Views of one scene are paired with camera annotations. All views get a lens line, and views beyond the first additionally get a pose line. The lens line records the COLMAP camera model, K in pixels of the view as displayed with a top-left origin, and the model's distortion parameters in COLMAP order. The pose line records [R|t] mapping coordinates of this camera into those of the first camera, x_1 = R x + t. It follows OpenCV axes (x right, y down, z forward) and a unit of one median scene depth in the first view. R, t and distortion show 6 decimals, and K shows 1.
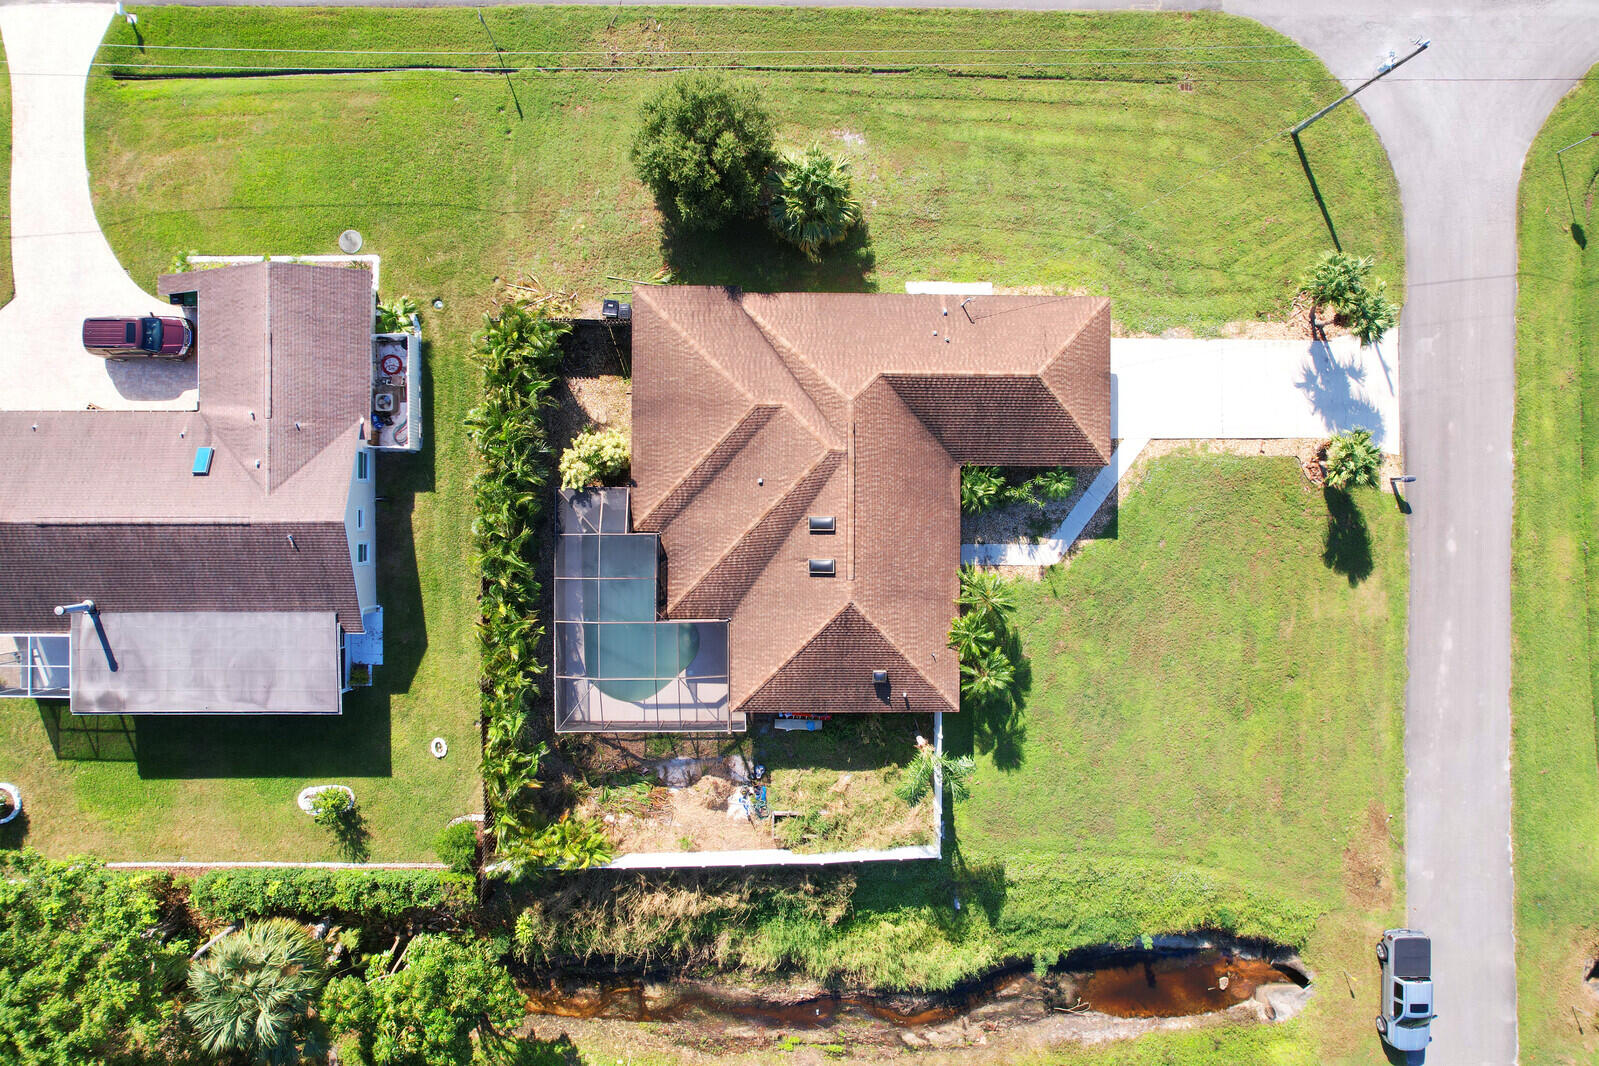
lens RADIAL K [[1034.8, 0, 792.8], [0, 1034.8, 507.6], [0, 0, 1]] dist [-0.072049, 0.056048]
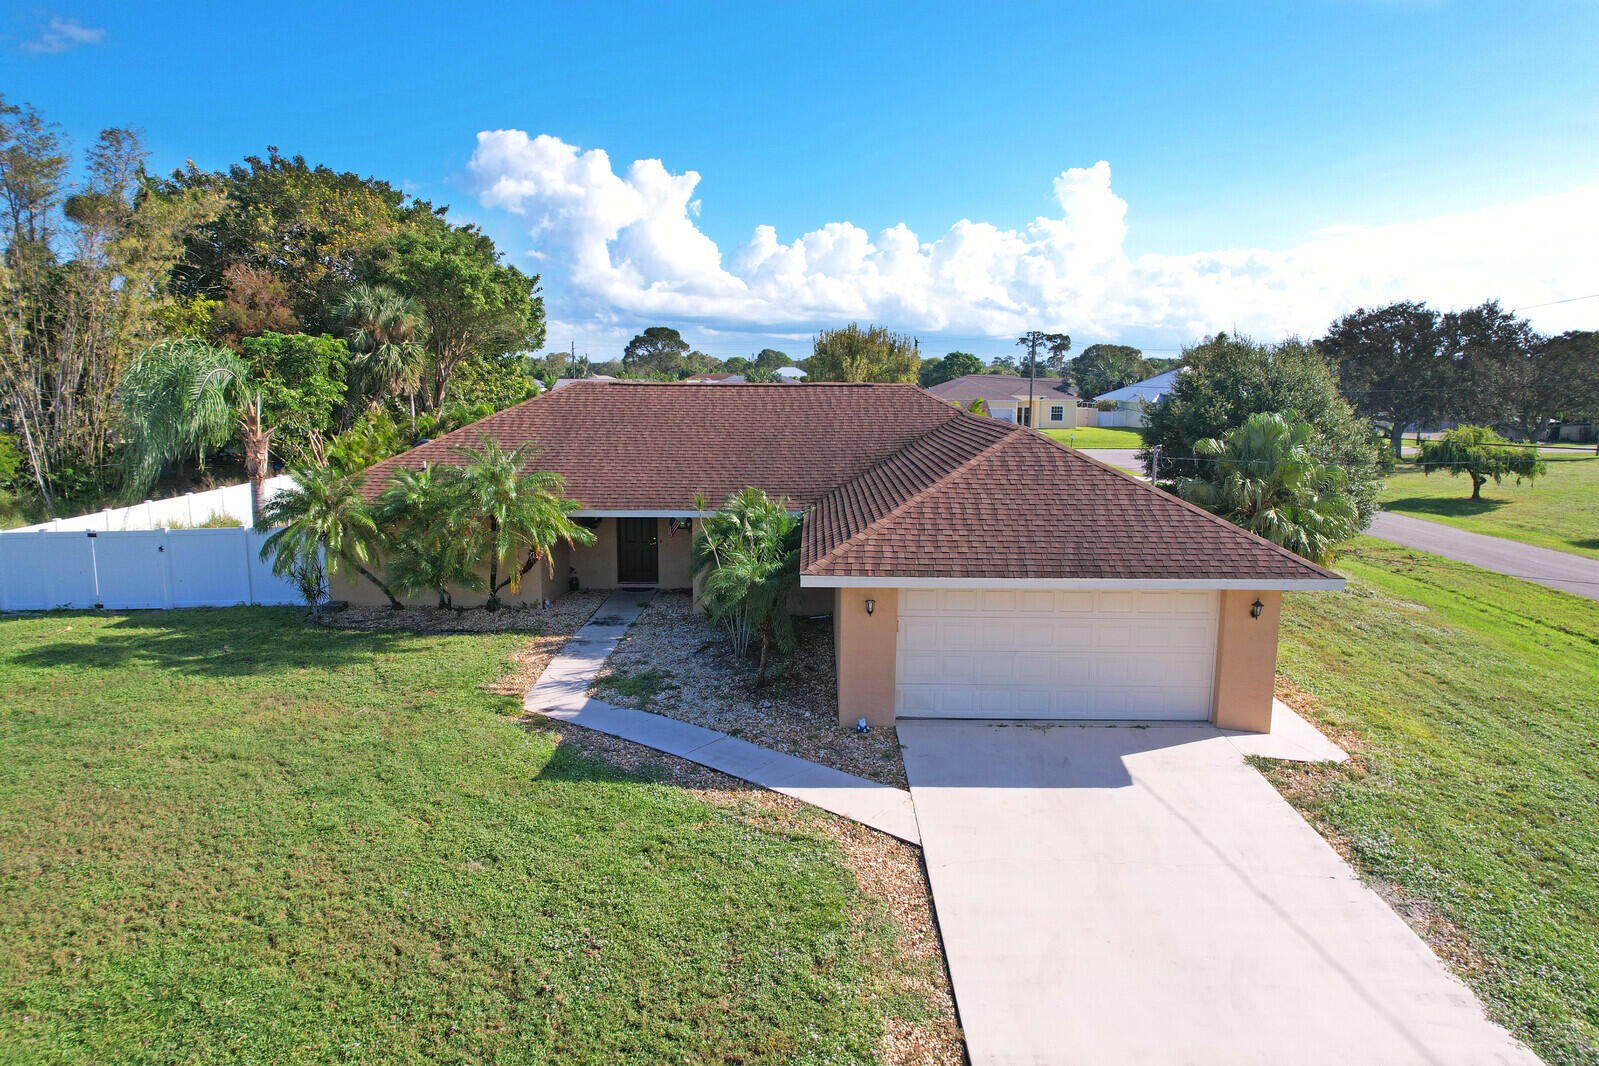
lens RADIAL K [[1034.8, 0, 792.8], [0, 1034.8, 507.6], [0, 0, 1]] dist [-0.072049, 0.056048]
pose [[-0.019077, 0.109050, -0.993853, 0.573706], [-0.999816, -0.000296, 0.019159, -0.042367], [0.001795, 0.994036, 0.109035, 0.886260]]
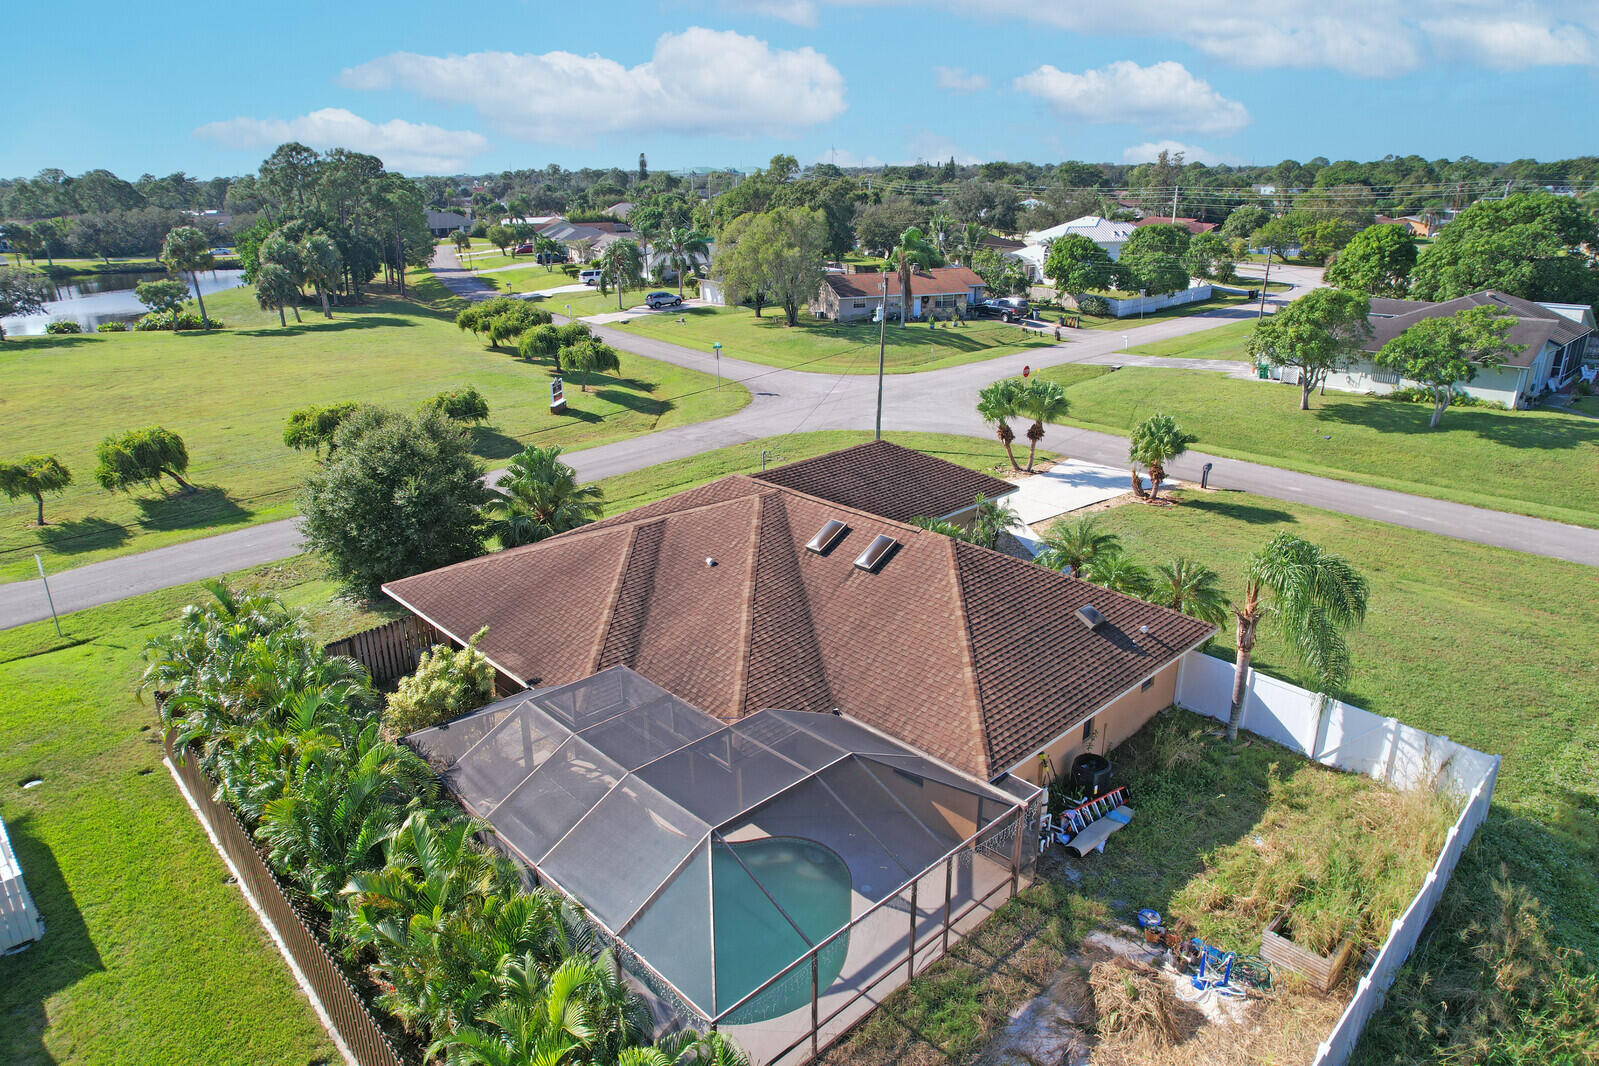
lens RADIAL K [[1015.0, 0, 799.5], [0, 1015.0, 533.0], [0, 0, 1]] dist [-0.032888, 0.002378]
pose [[0.721410, -0.258813, 0.642326, -0.349020], [0.692151, 0.239701, -0.680787, 0.388417], [0.022231, 0.935713, 0.352060, 0.691941]]
